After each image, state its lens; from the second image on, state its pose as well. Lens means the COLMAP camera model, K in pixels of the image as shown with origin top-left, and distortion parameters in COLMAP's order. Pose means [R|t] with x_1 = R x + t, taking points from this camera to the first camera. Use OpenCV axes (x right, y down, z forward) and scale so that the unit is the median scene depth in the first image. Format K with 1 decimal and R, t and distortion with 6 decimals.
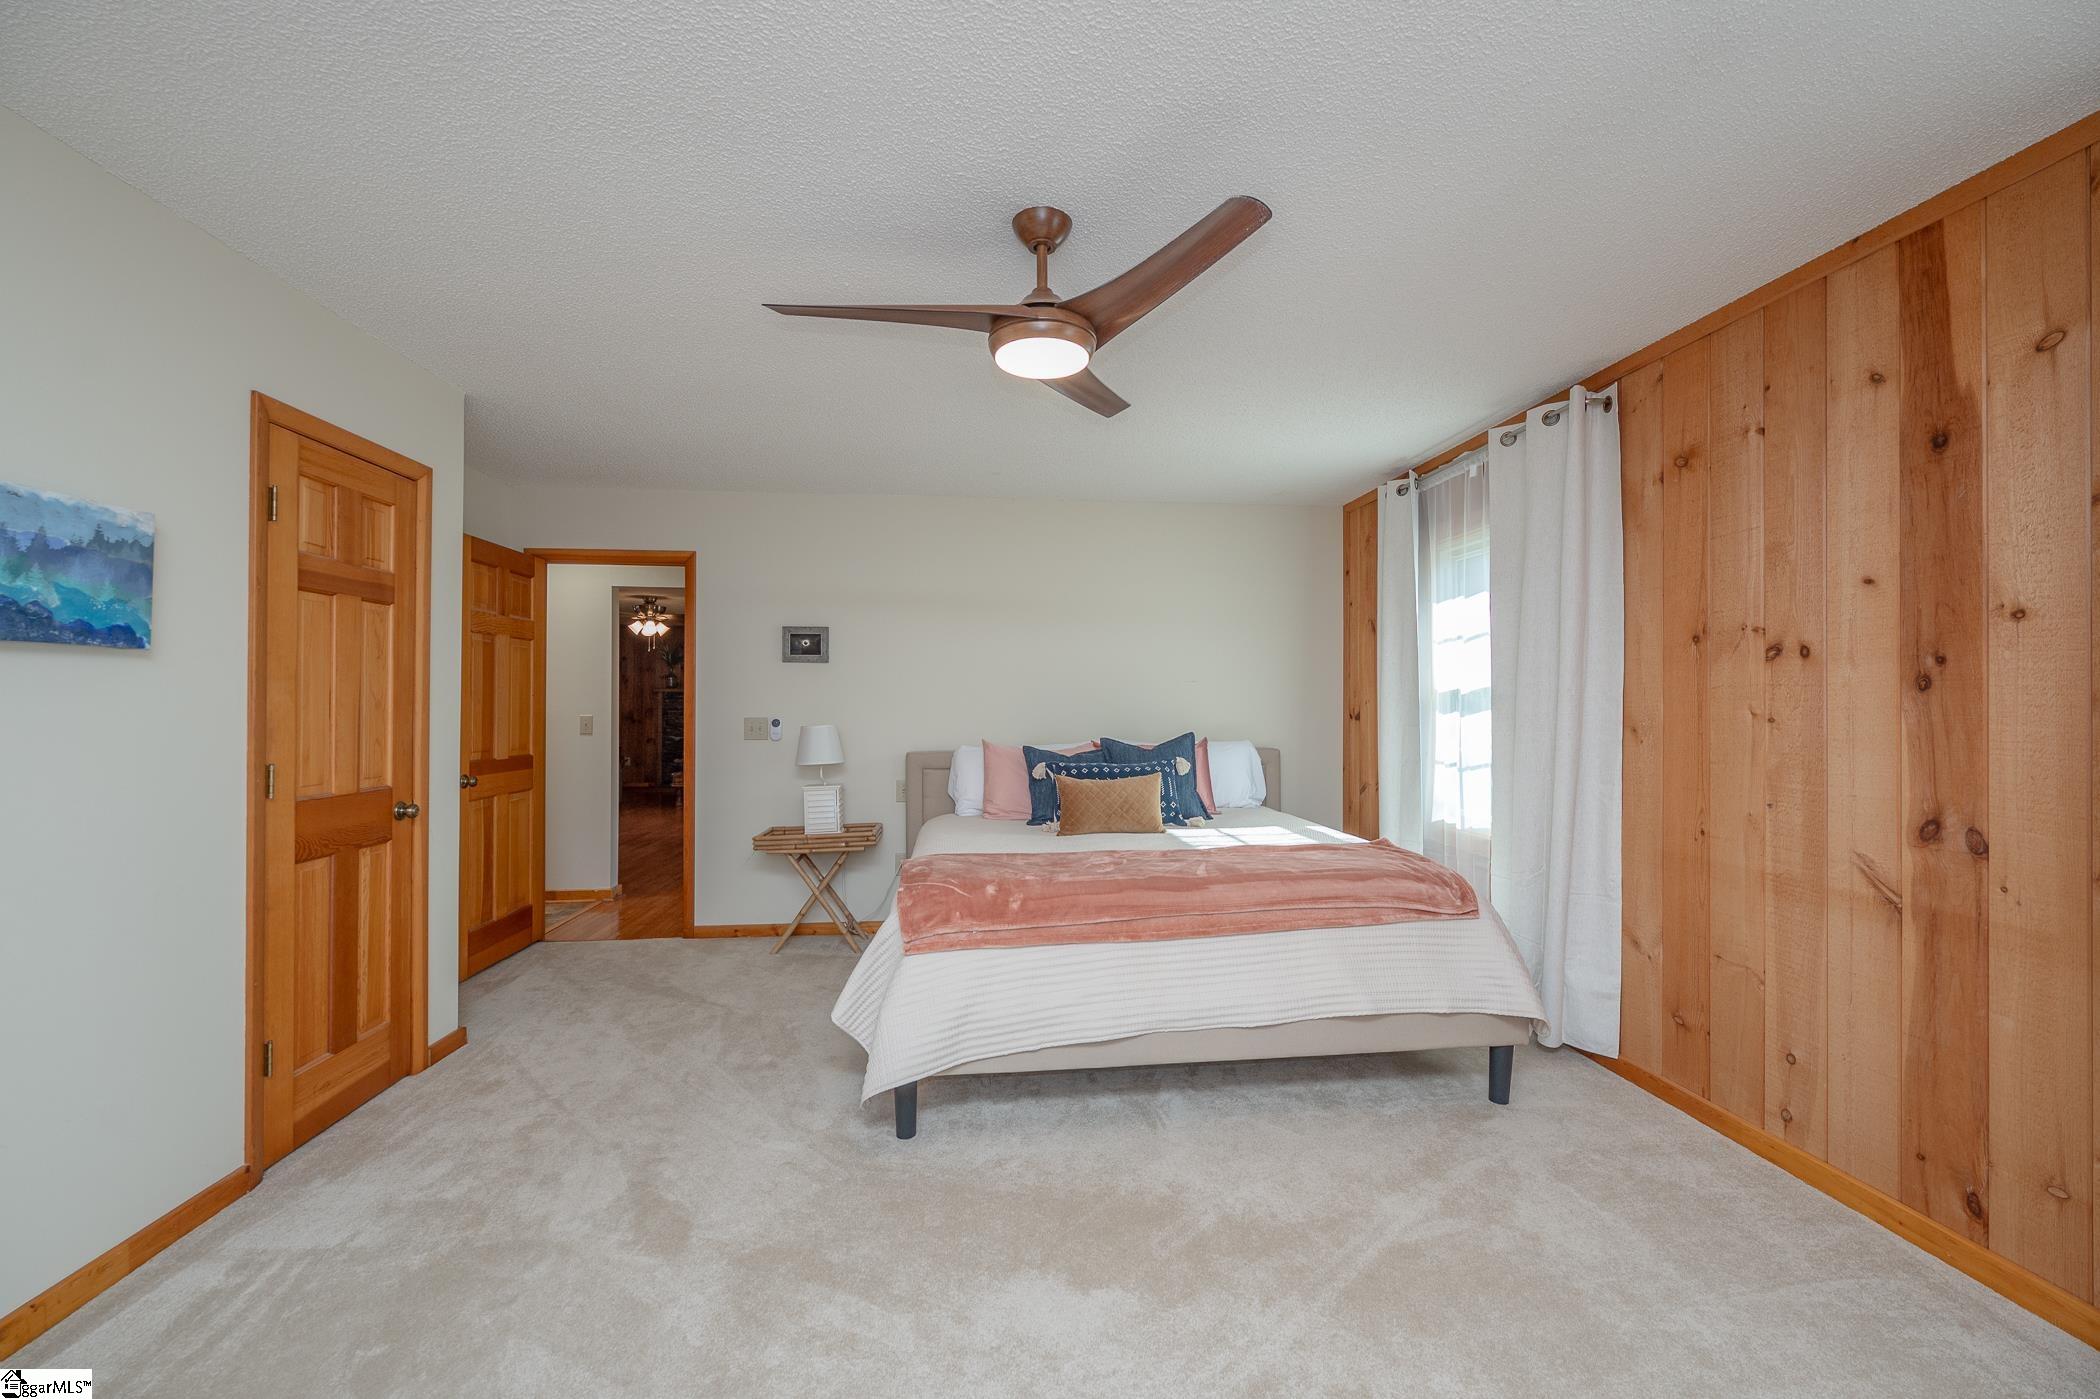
lens RADIAL K [[831.6, 0, 1040.6], [0, 831.6, 702.1], [0, 0, 1]] dist [0.000334, 0.001372]
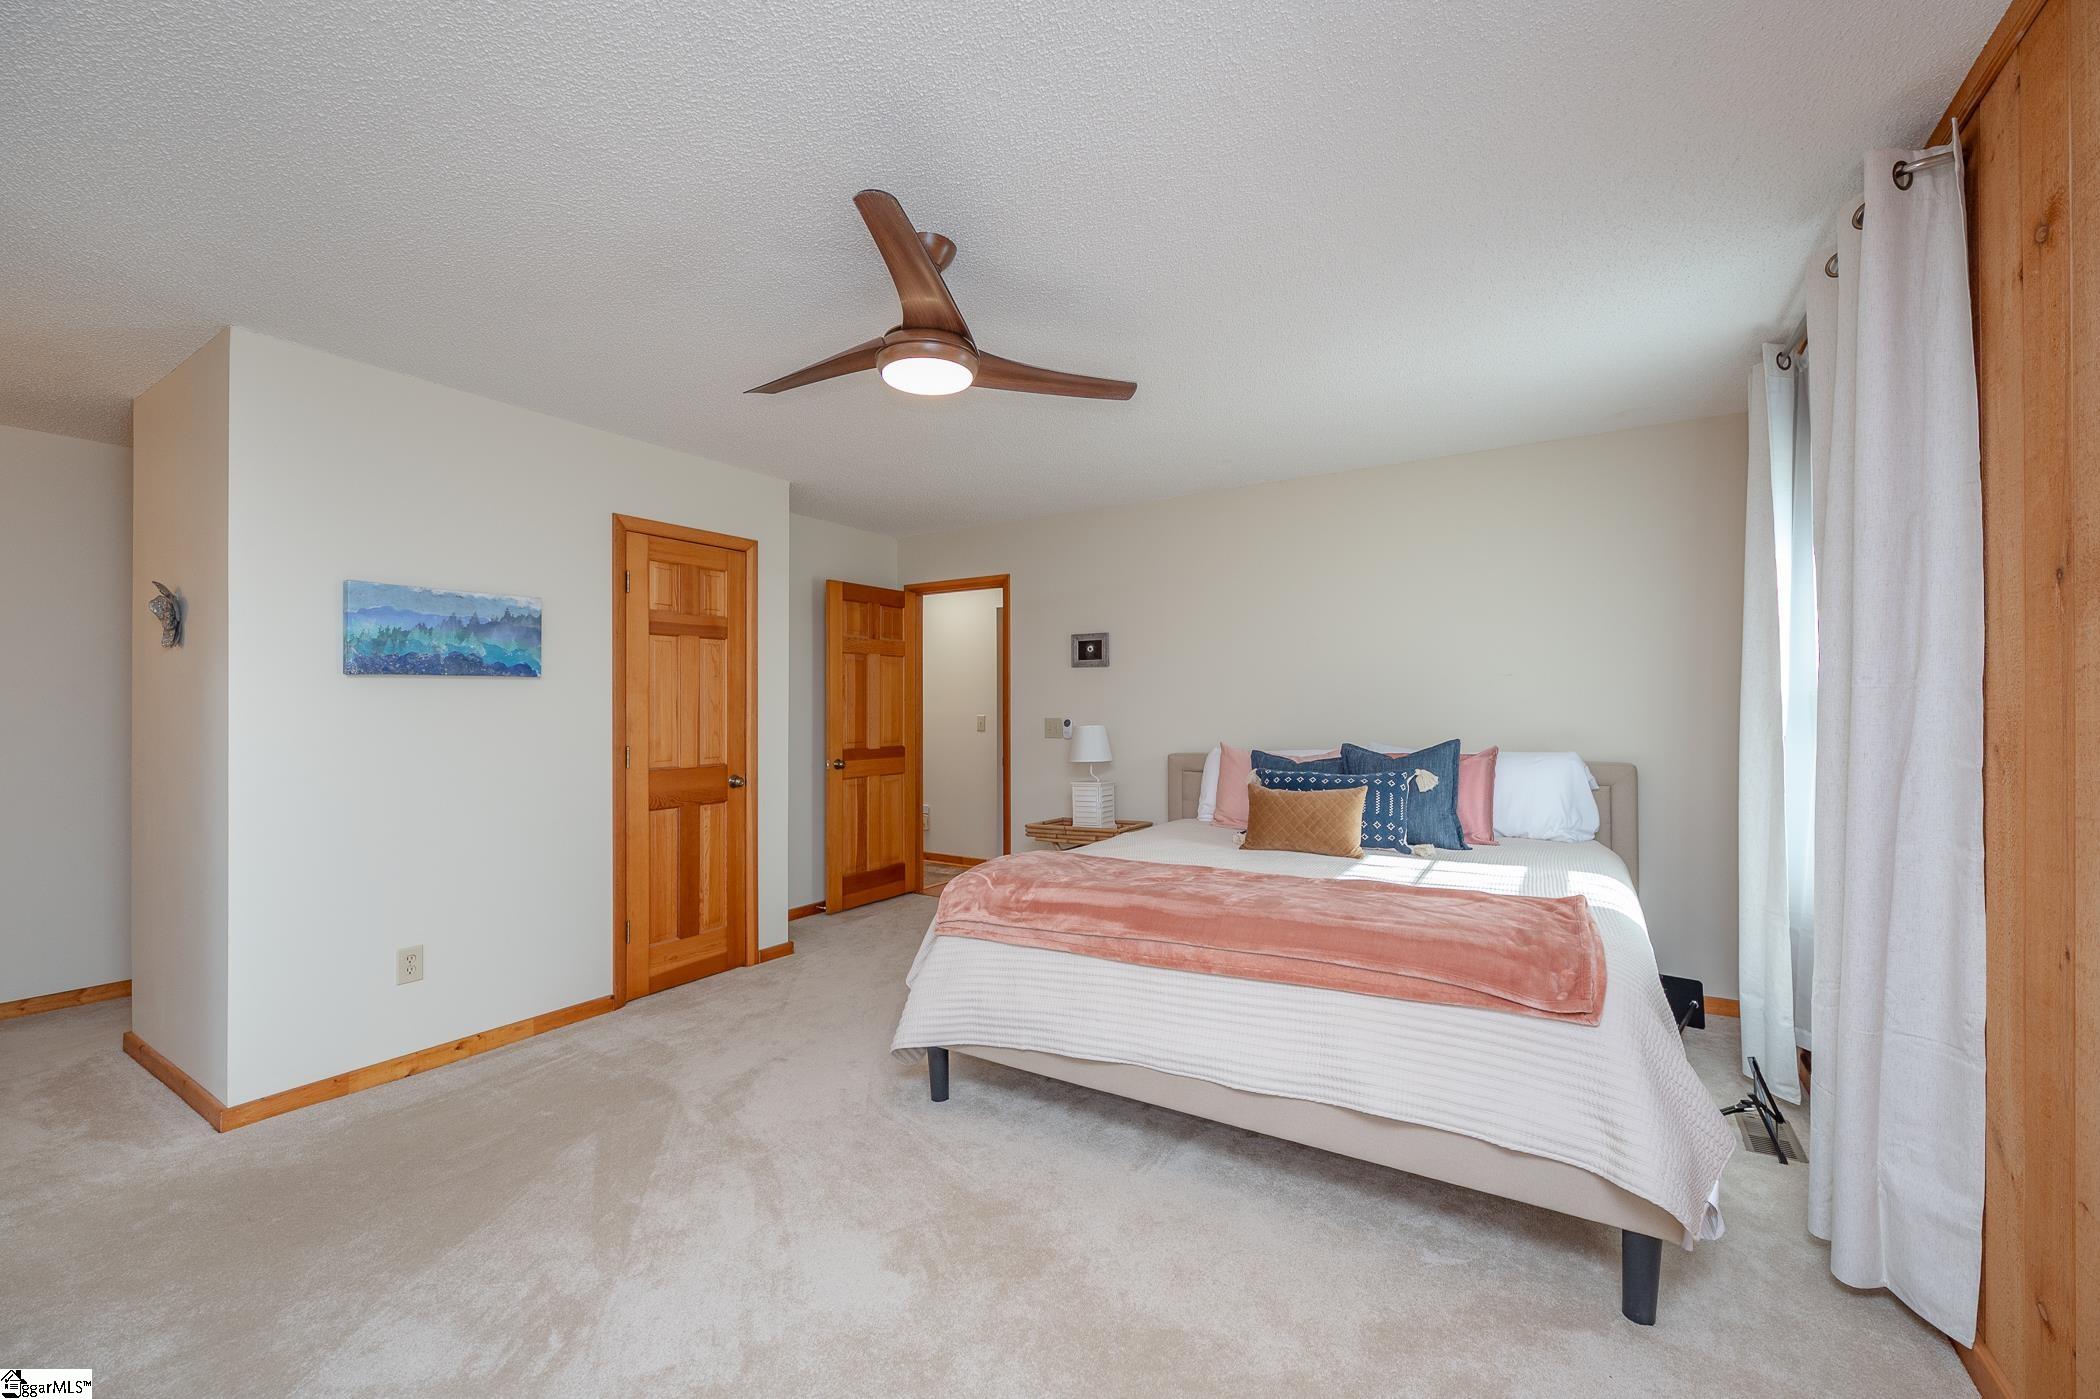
lens RADIAL K [[831.6, 0, 1047.4], [0, 831.6, 704.7], [0, 0, 1]] dist [0.000334, 0.001372]
pose [[0.790785, -0.004499, -0.612078, 0.559149], [0.006575, 0.999978, 0.001144, -0.000812], [0.612059, -0.004929, 0.790797, 0.196575]]
